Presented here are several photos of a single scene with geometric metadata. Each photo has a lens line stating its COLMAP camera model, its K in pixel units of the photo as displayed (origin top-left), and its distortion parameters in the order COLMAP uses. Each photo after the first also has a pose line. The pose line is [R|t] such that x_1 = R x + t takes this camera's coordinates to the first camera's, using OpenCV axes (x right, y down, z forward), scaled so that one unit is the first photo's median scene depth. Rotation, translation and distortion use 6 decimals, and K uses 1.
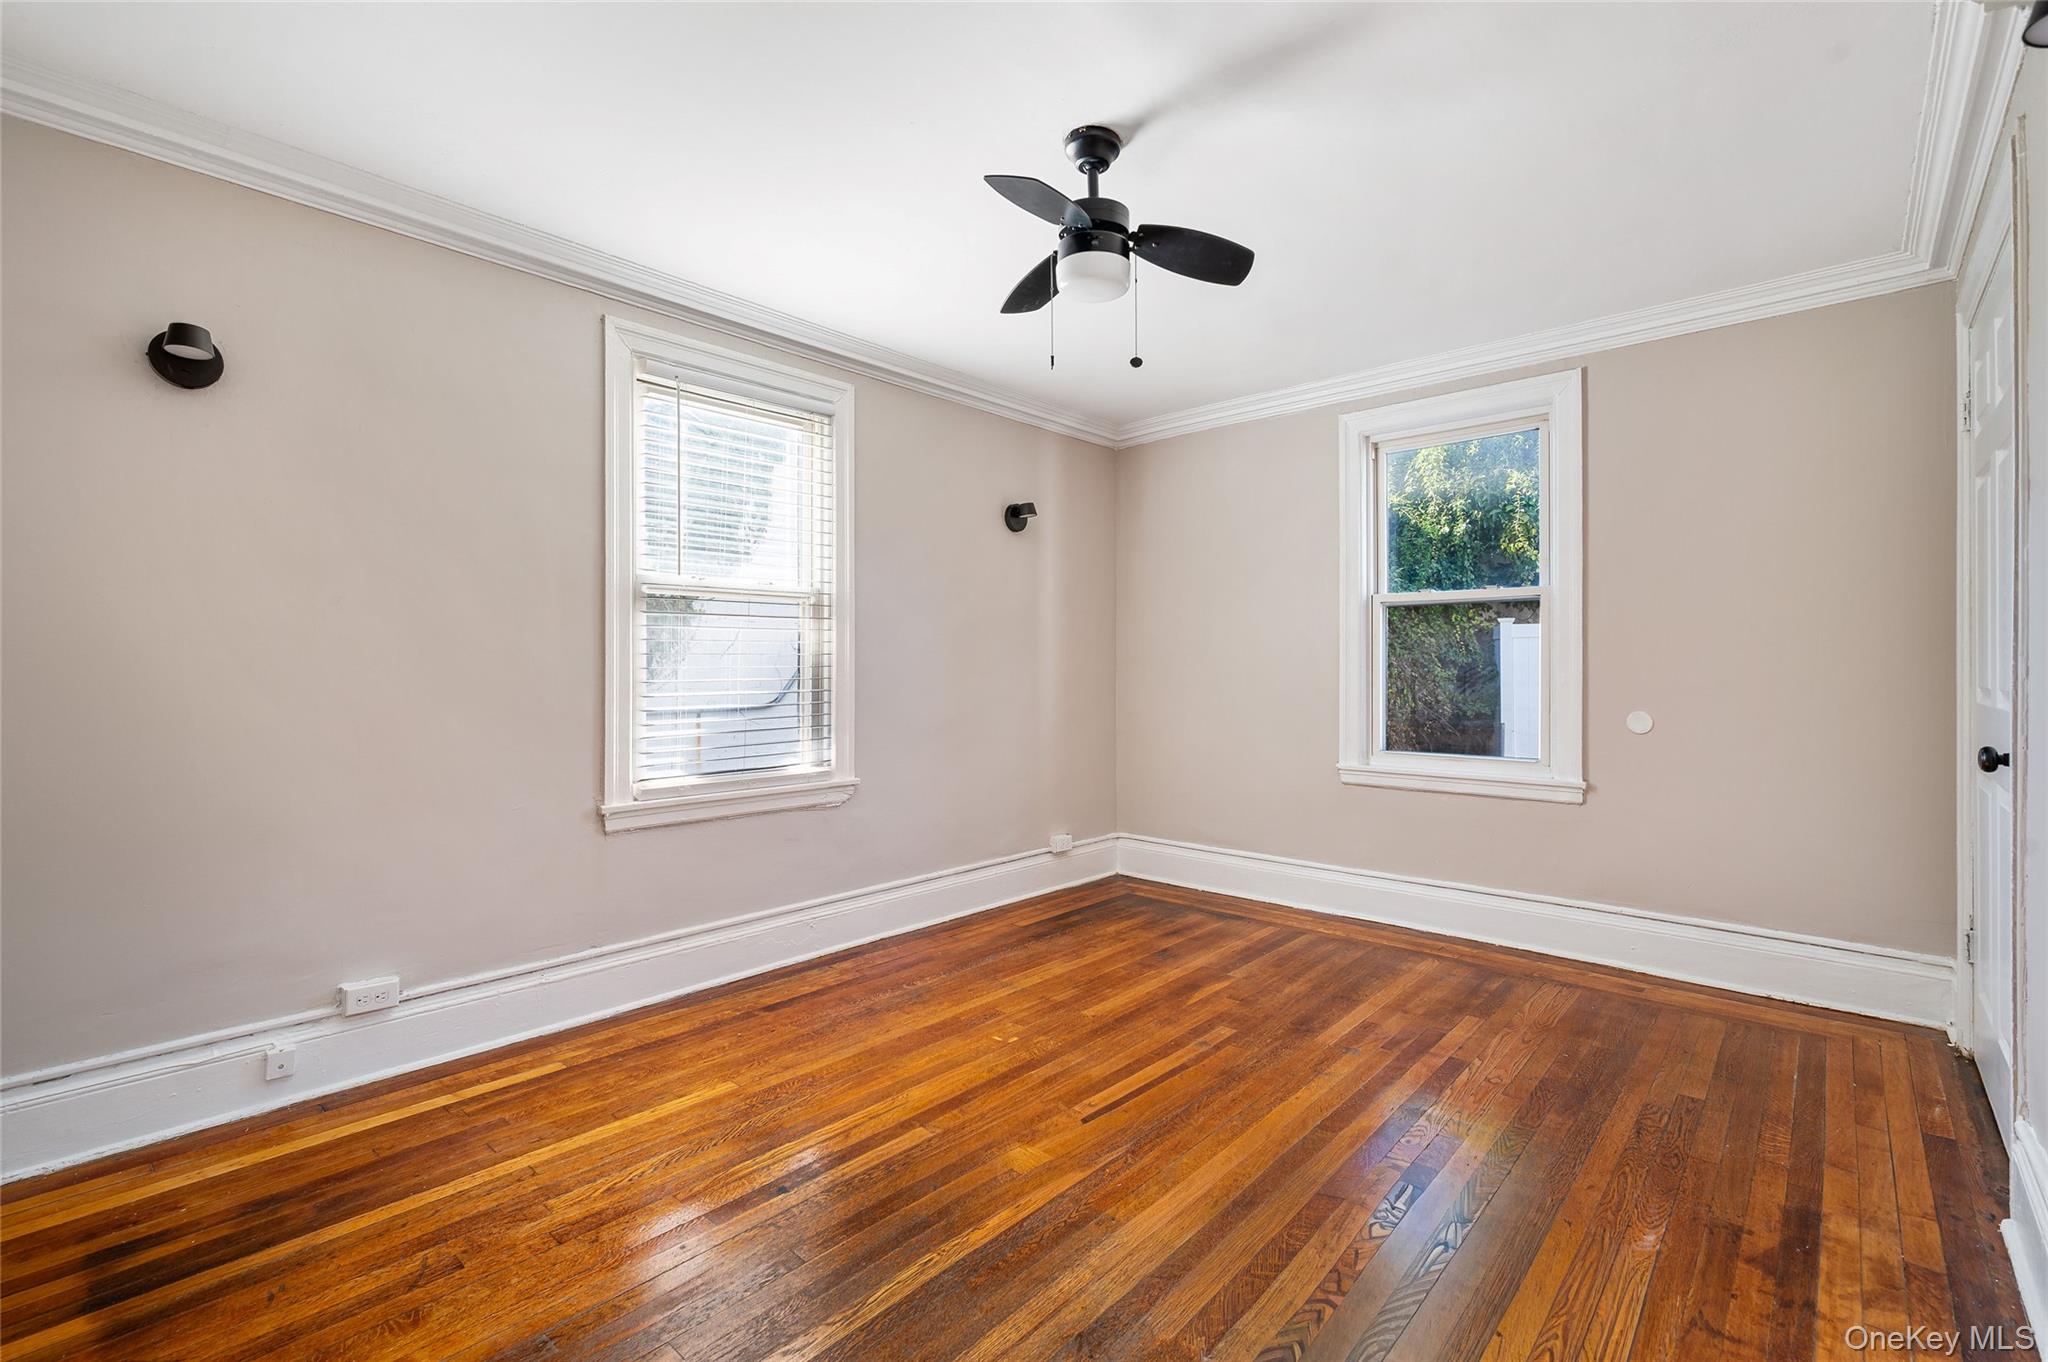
lens RADIAL K [[928.6, 0, 1066.8], [0, 928.6, 666.1], [0, 0, 1]] dist [0.001658, 0.000025]
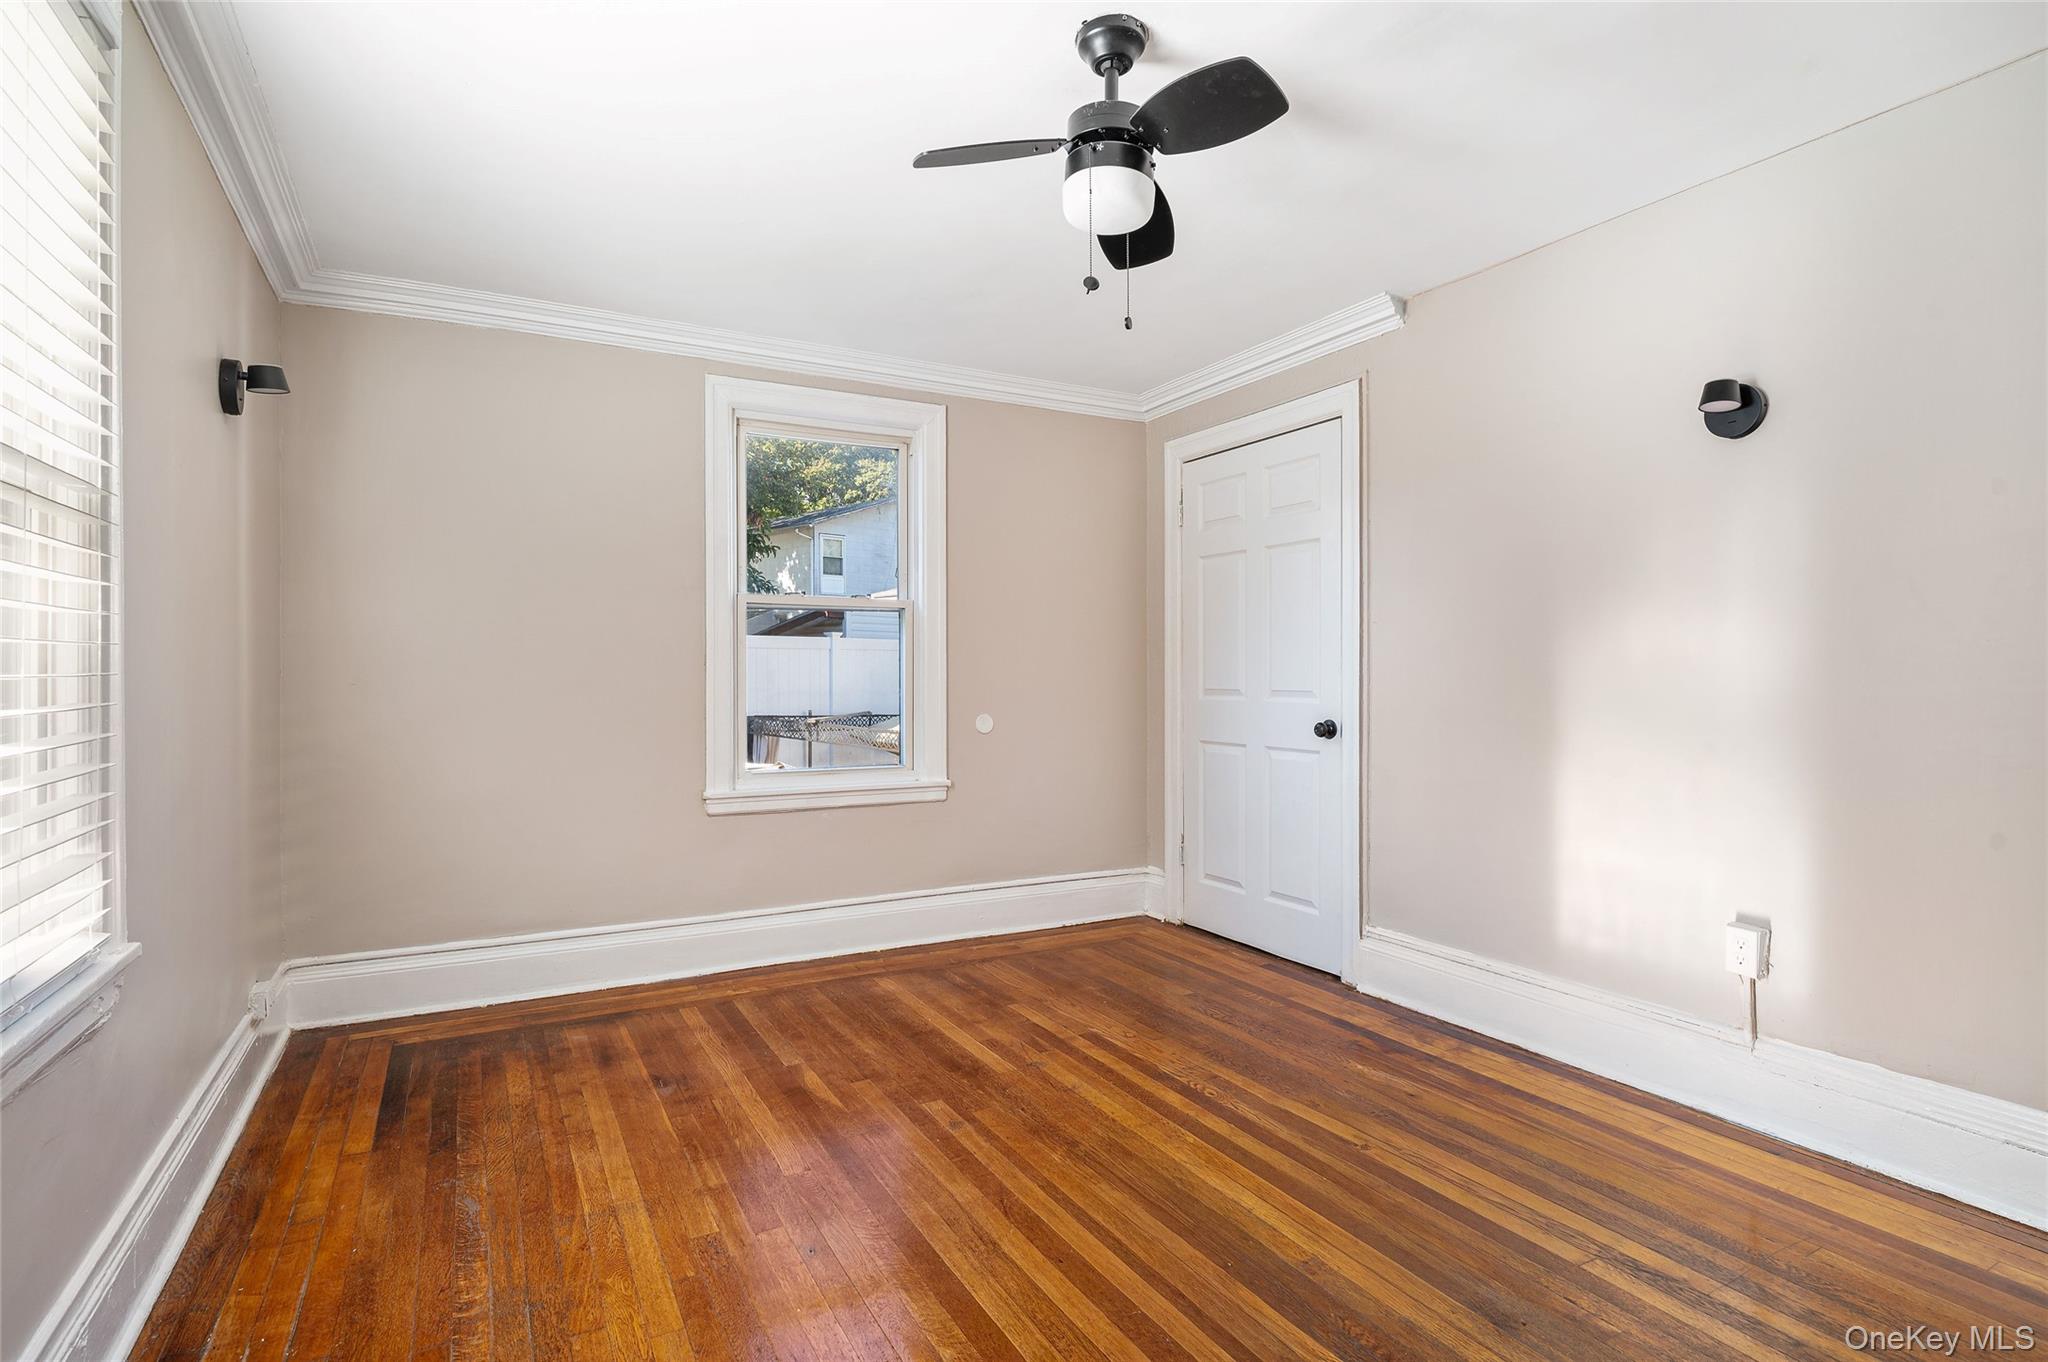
lens RADIAL K [[1005.5, 0, 1032.7], [0, 1005.5, 680.3], [0, 0, 1]] dist [-0.000867, 0.000477]
pose [[0.344288, -0.003480, 0.938858, -0.540970], [0.001211, 0.999994, 0.003263, 0.002155], [-0.938863, 0.000013, 0.344290, 0.495575]]
